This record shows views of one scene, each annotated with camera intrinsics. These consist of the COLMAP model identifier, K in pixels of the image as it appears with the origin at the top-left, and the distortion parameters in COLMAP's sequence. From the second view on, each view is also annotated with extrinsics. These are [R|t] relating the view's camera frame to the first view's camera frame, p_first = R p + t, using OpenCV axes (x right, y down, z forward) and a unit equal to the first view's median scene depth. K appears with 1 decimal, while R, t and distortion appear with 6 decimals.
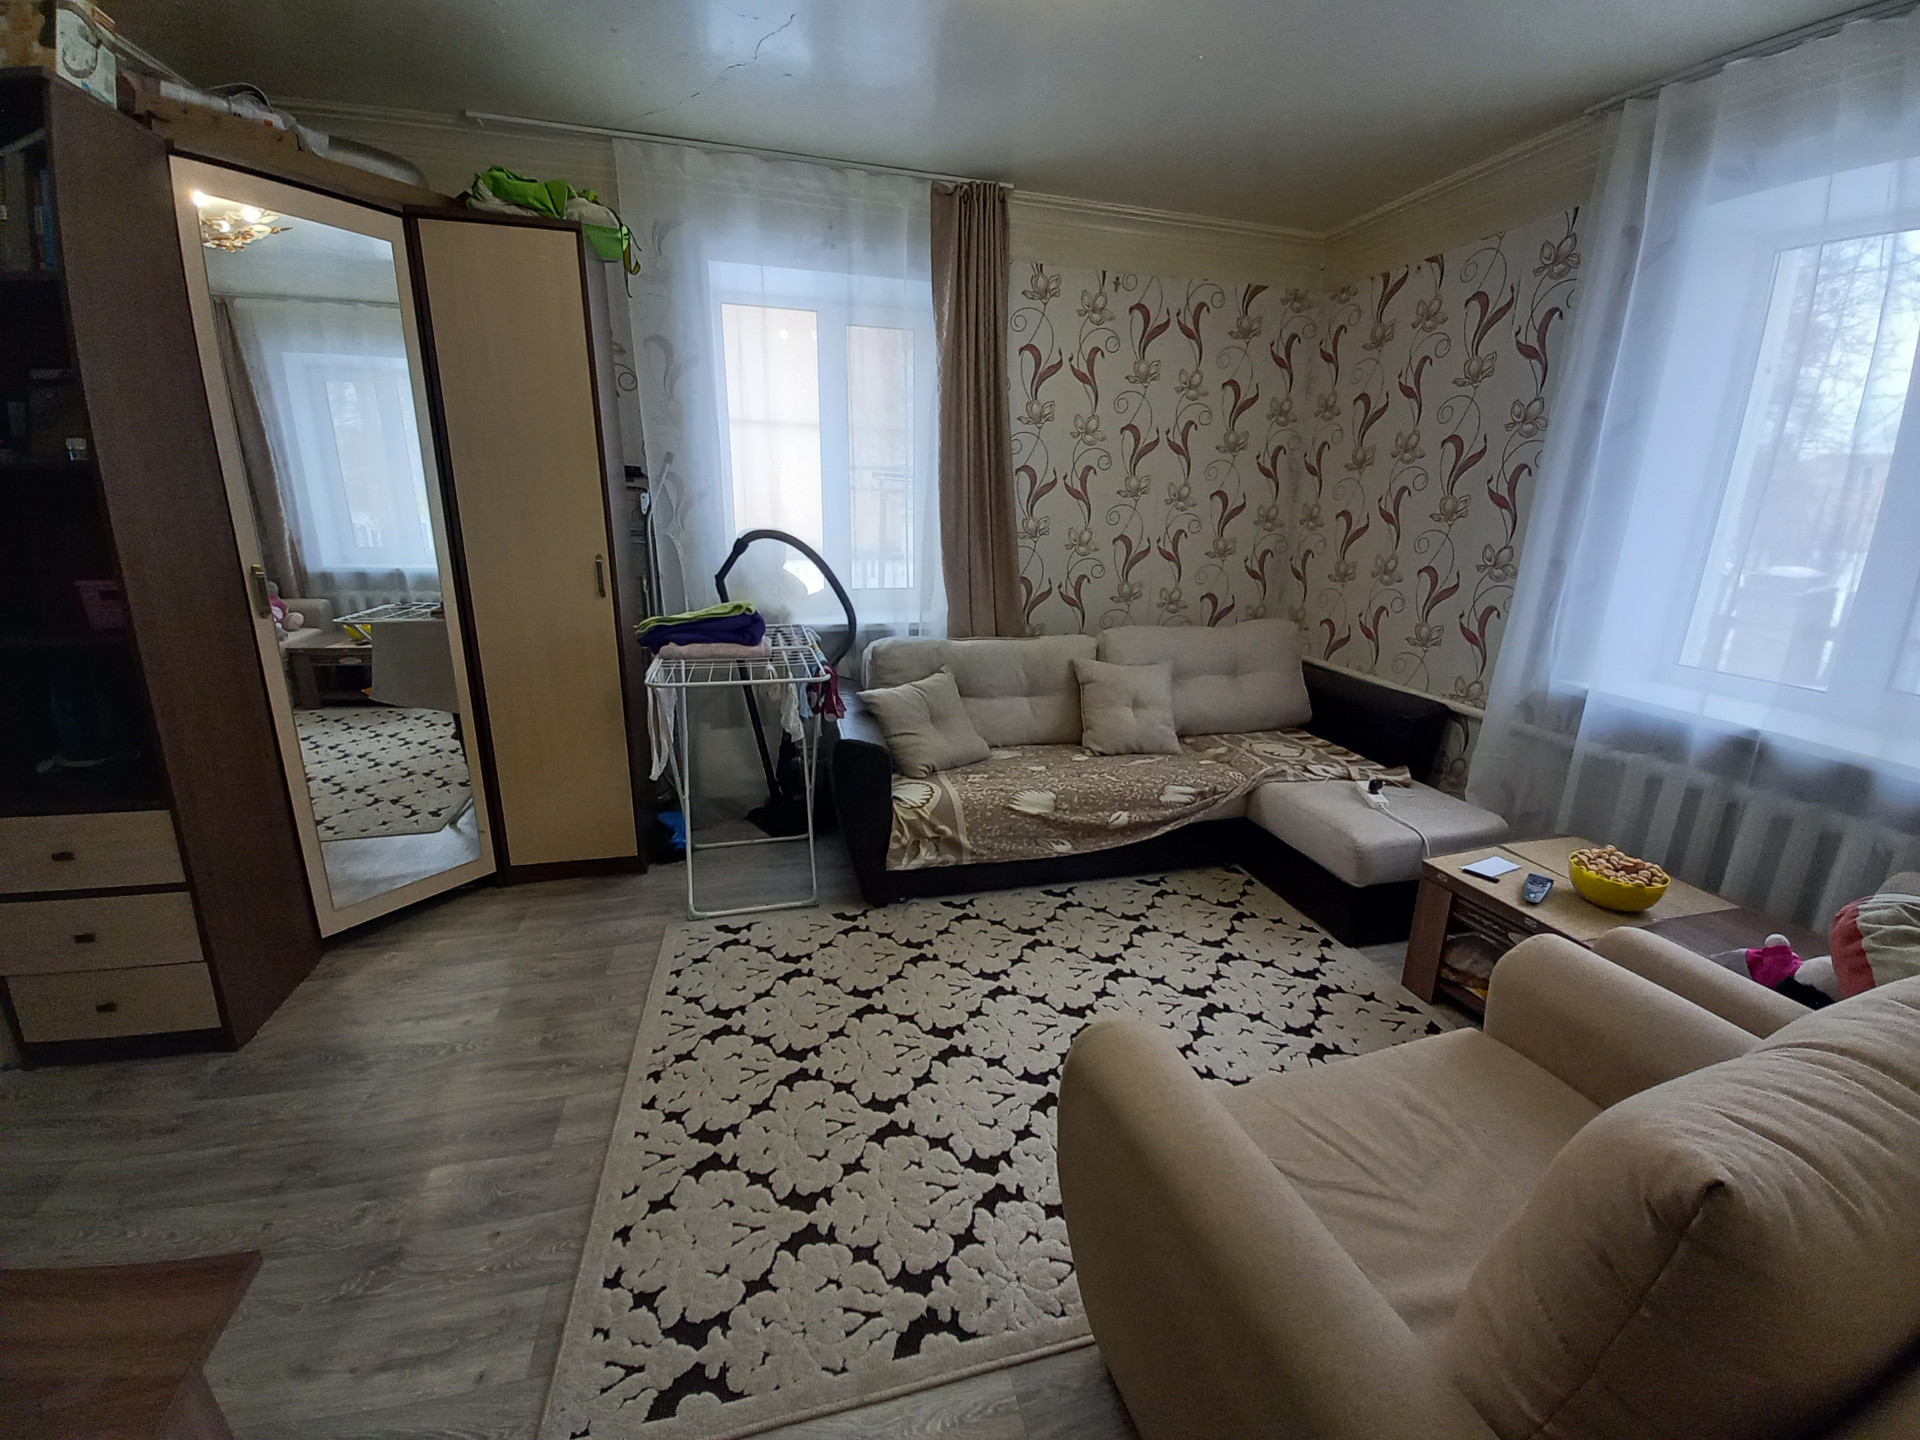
lens RADIAL K [[760.6, 0, 974.4], [0, 760.6, 715.5], [0, 0, 1]] dist [-0.005959, -0.000638]
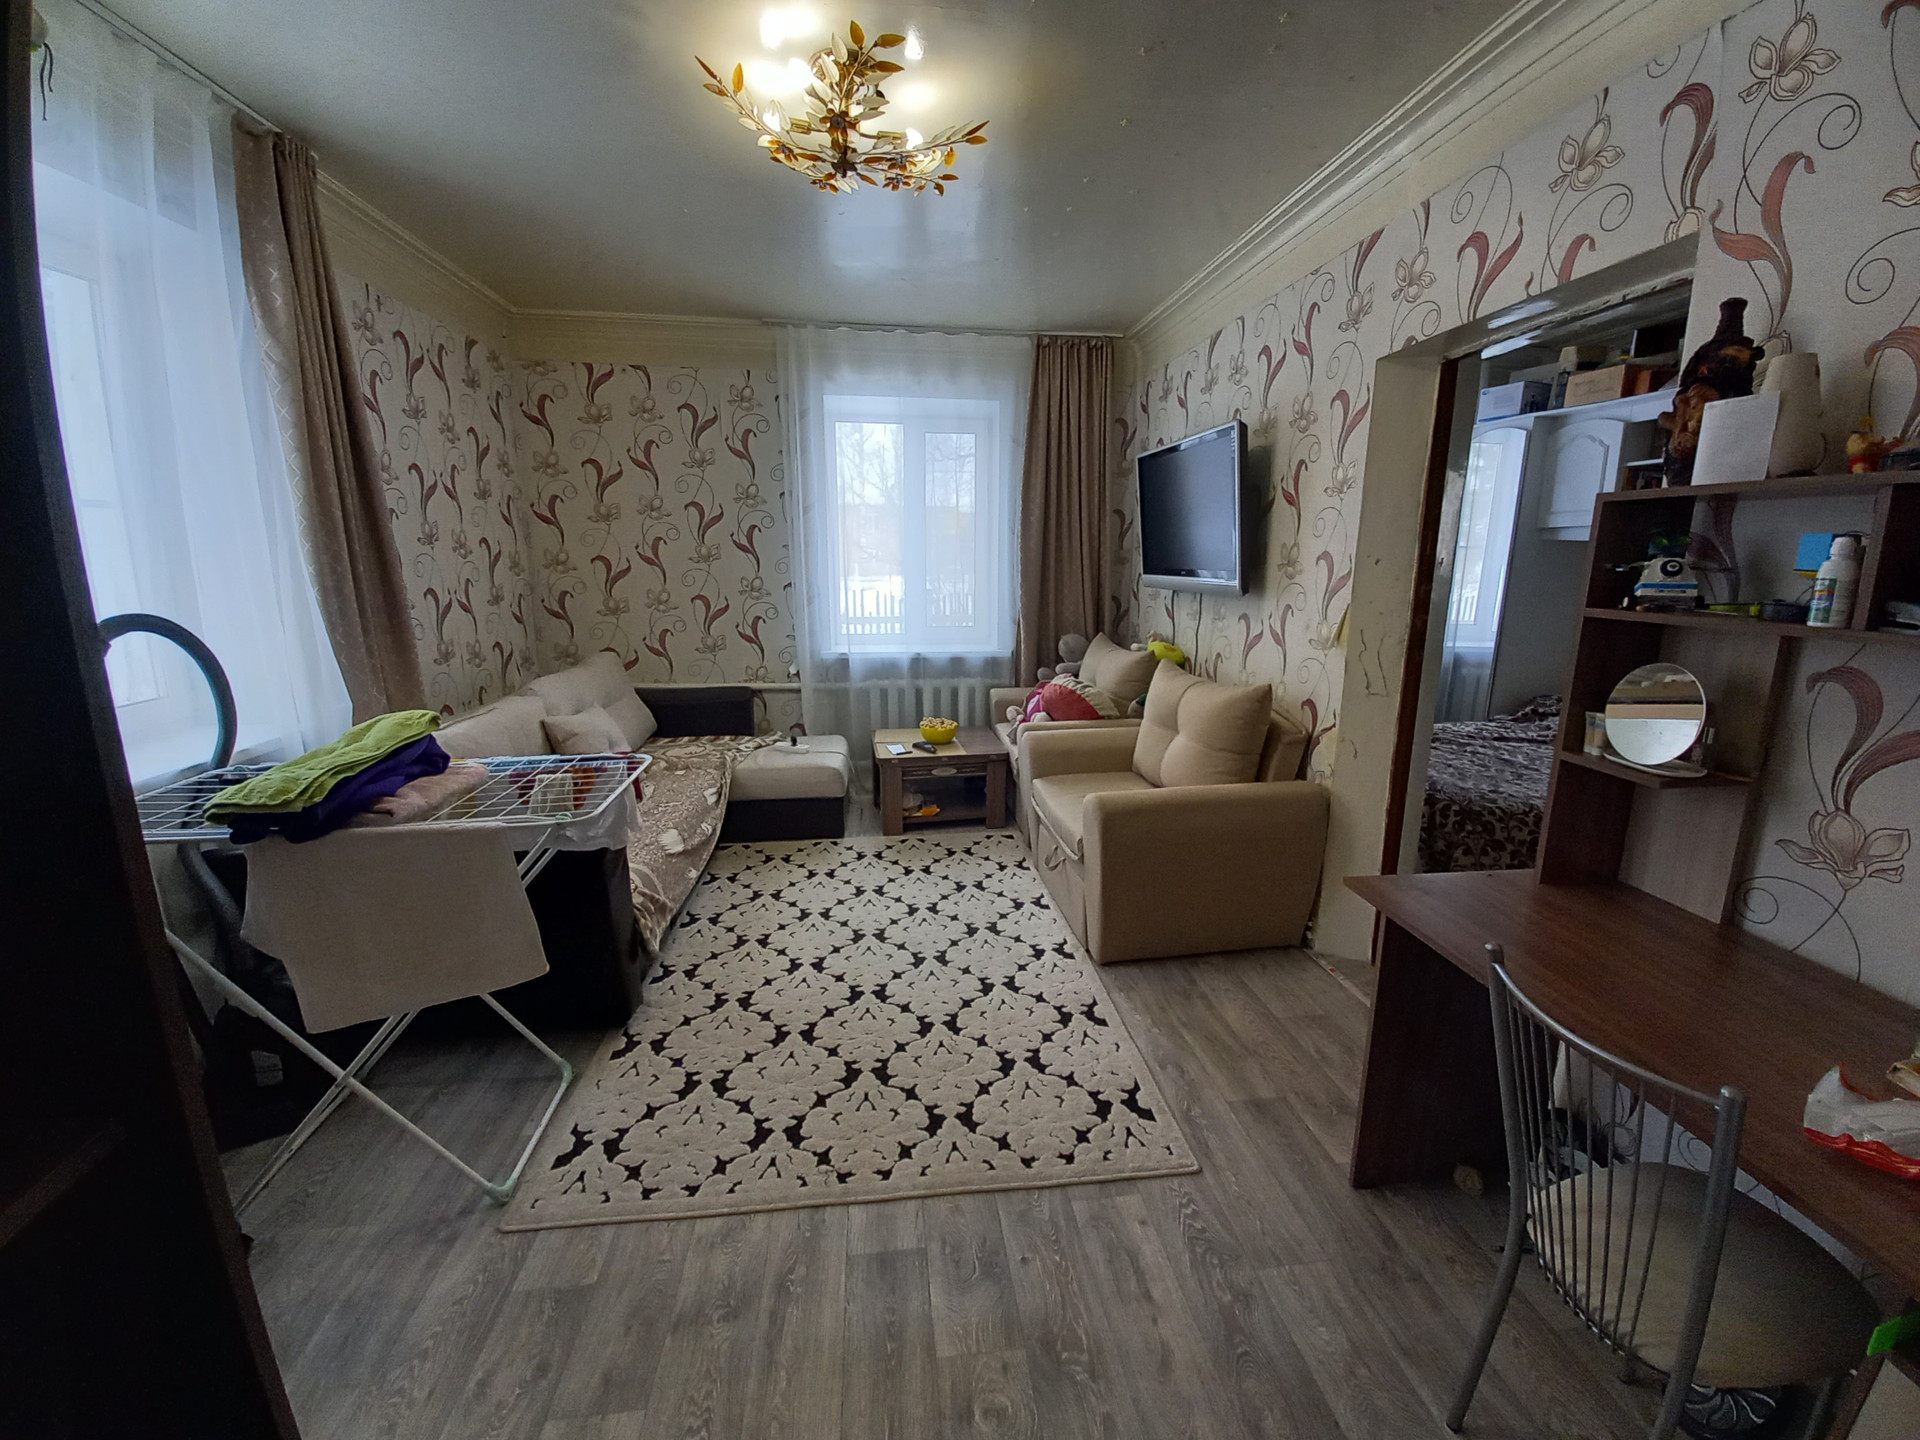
lens RADIAL K [[760.6, 0, 974.5], [0, 760.6, 710.1], [0, 0, 1]] dist [-0.005959, -0.000638]
pose [[0.114761, -0.216155, 0.969591, -0.907182], [0.262187, 0.948022, 0.180313, -0.146783], [-0.958169, 0.233522, 0.165469, 0.433419]]
